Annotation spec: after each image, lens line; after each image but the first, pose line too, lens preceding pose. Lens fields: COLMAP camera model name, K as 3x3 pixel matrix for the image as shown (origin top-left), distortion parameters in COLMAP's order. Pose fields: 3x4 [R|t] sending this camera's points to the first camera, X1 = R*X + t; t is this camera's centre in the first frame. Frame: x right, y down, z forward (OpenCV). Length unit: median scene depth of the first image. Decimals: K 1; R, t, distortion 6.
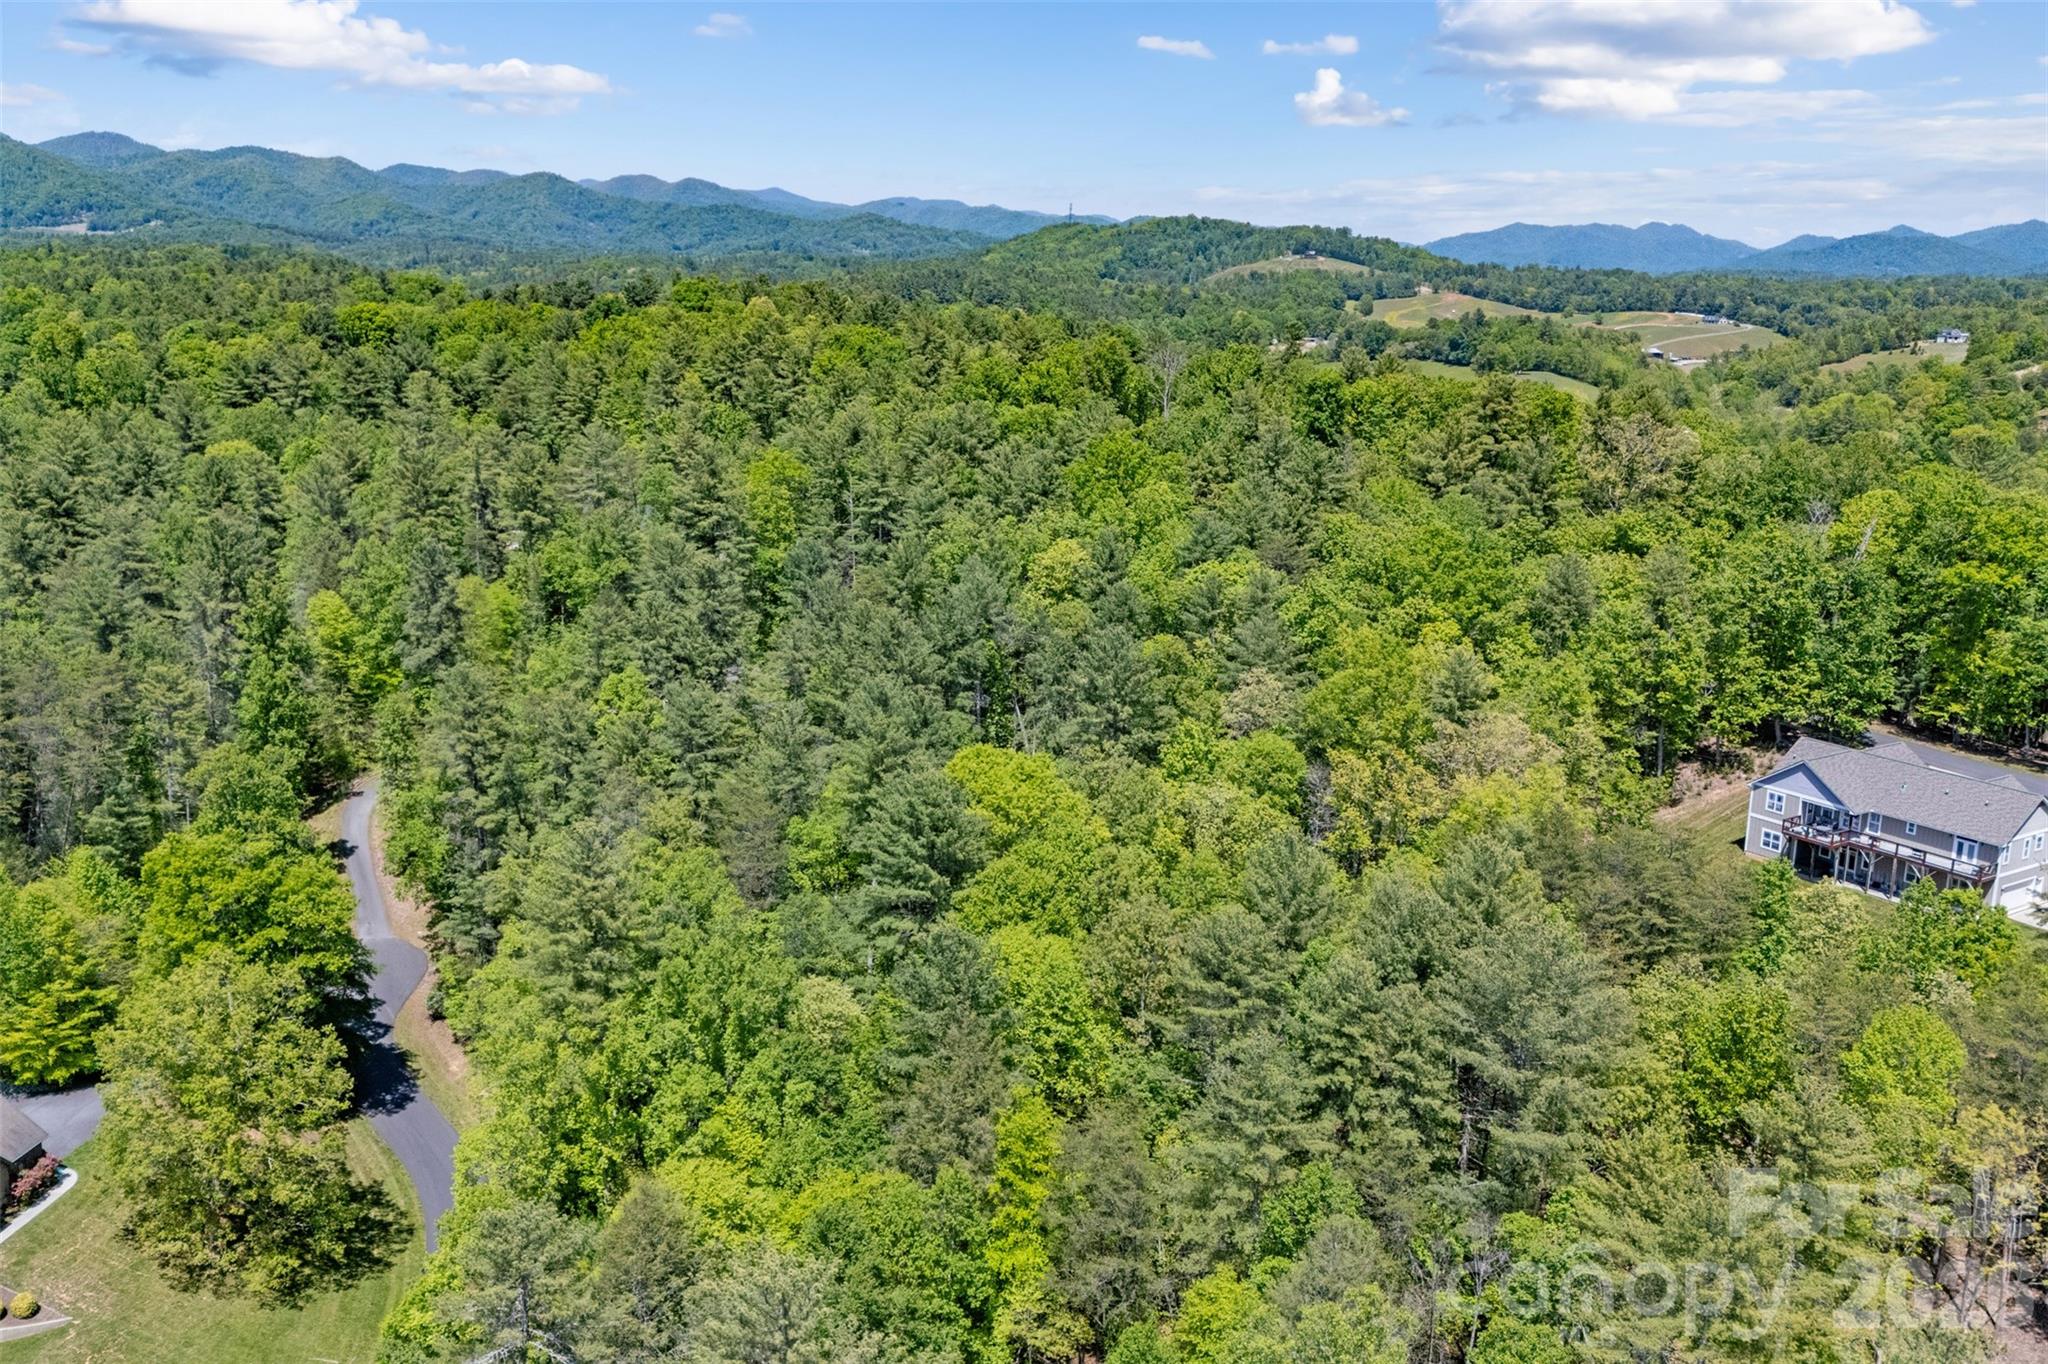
lens RADIAL K [[1780.7, 0, 1016.8], [0, 1780.7, 682.9], [0, 0, 1]] dist [0.082933, -0.096001]
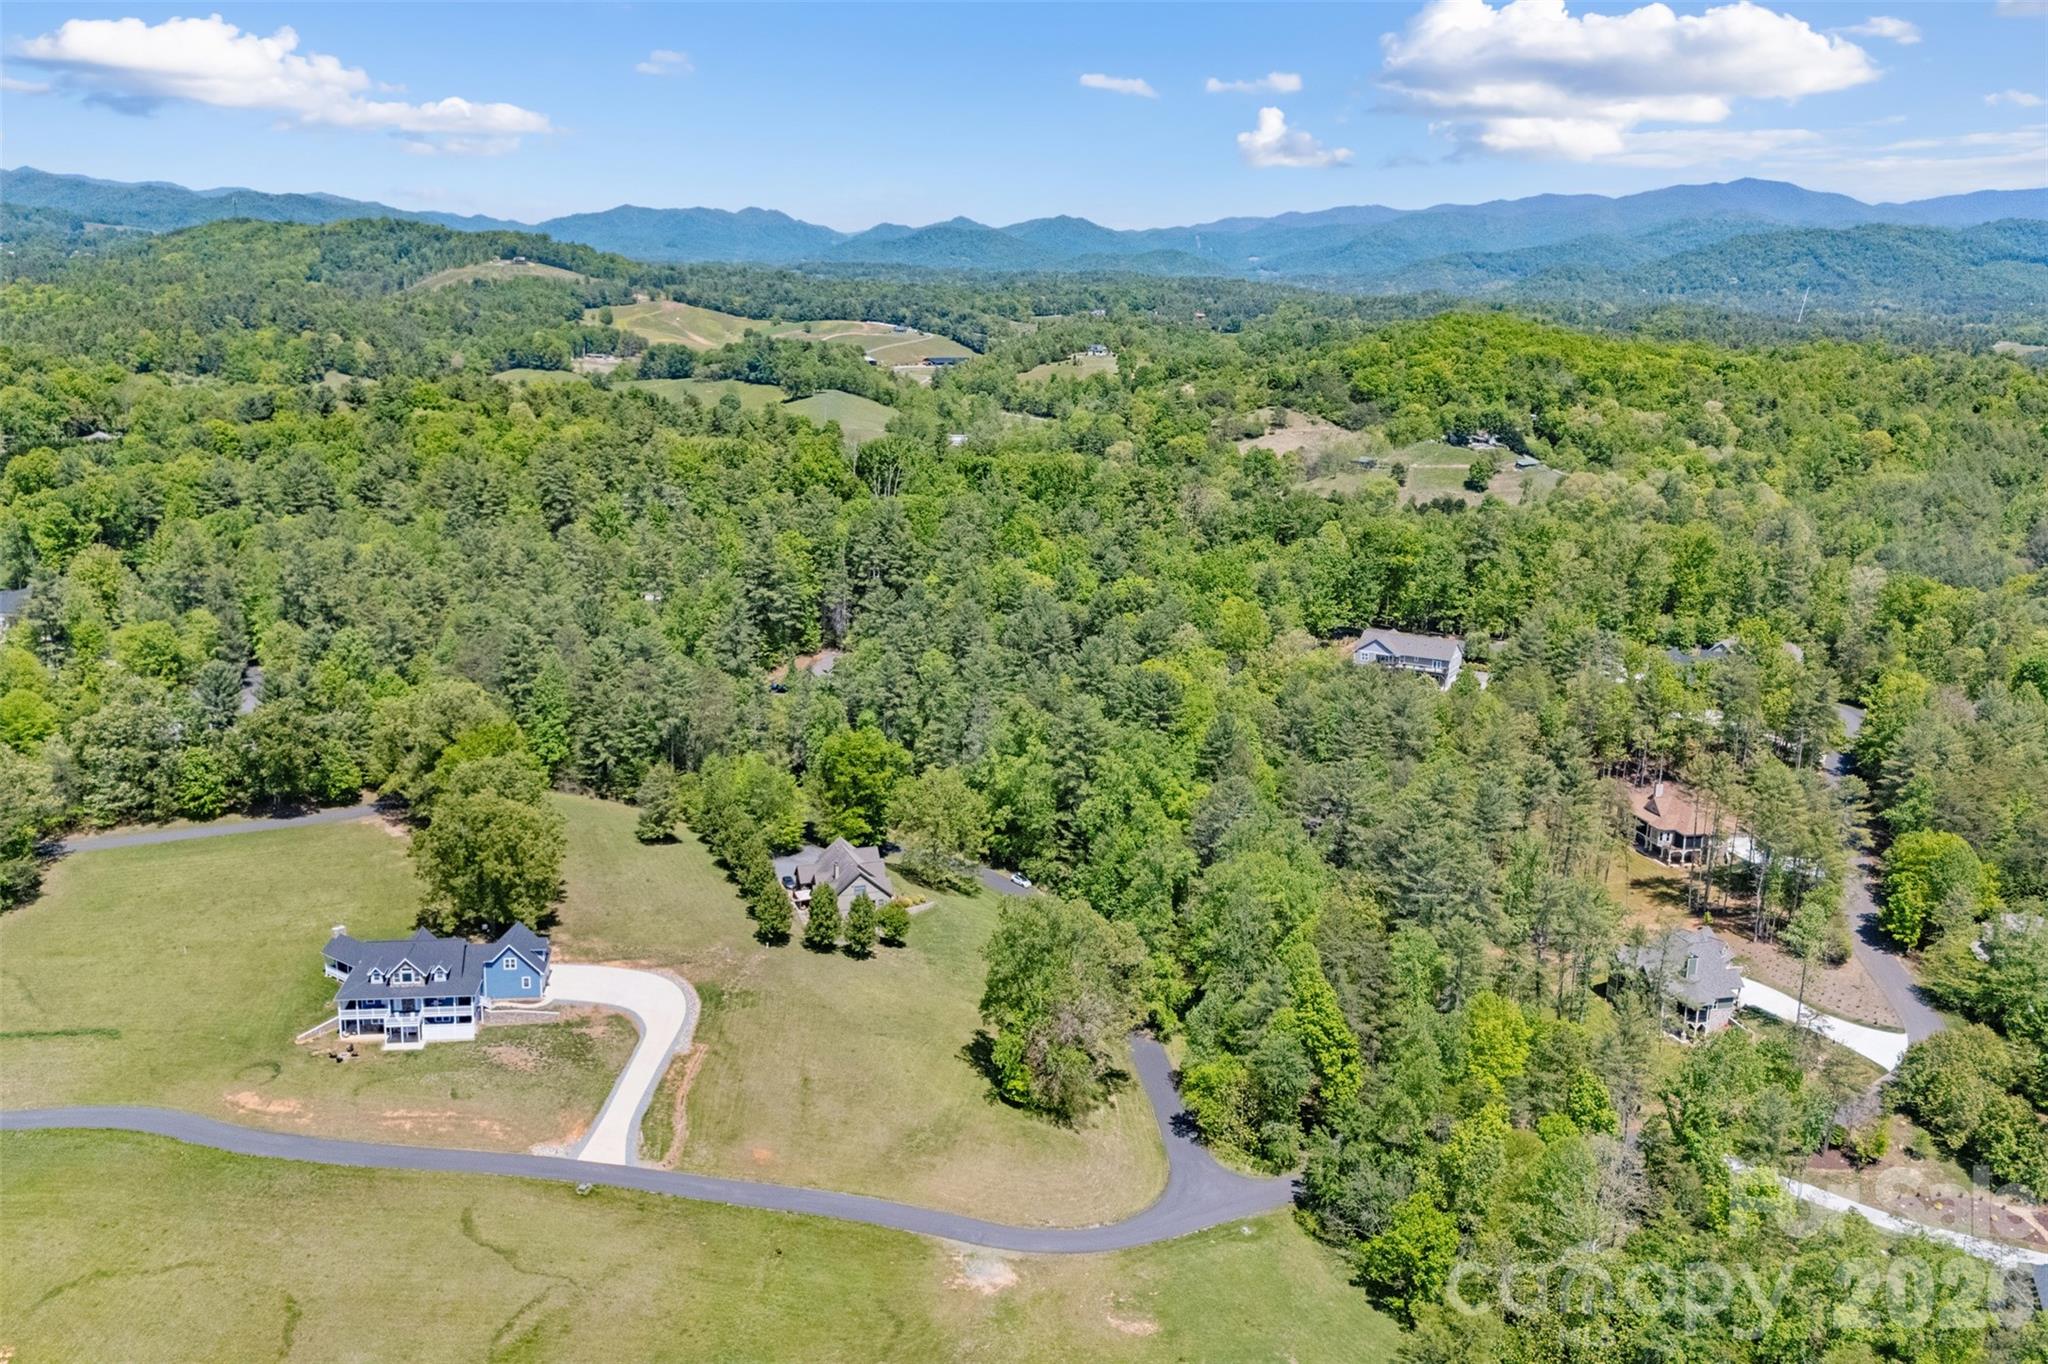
lens RADIAL K [[1780.7, 0, 1016.8], [0, 1780.7, 690.2], [0, 0, 1]] dist [0.082933, -0.096001]
pose [[0.886508, -0.107887, 0.449959, -0.976587], [0.099995, 0.994128, 0.041353, -0.033284], [-0.451779, 0.008334, 0.892091, -0.868487]]
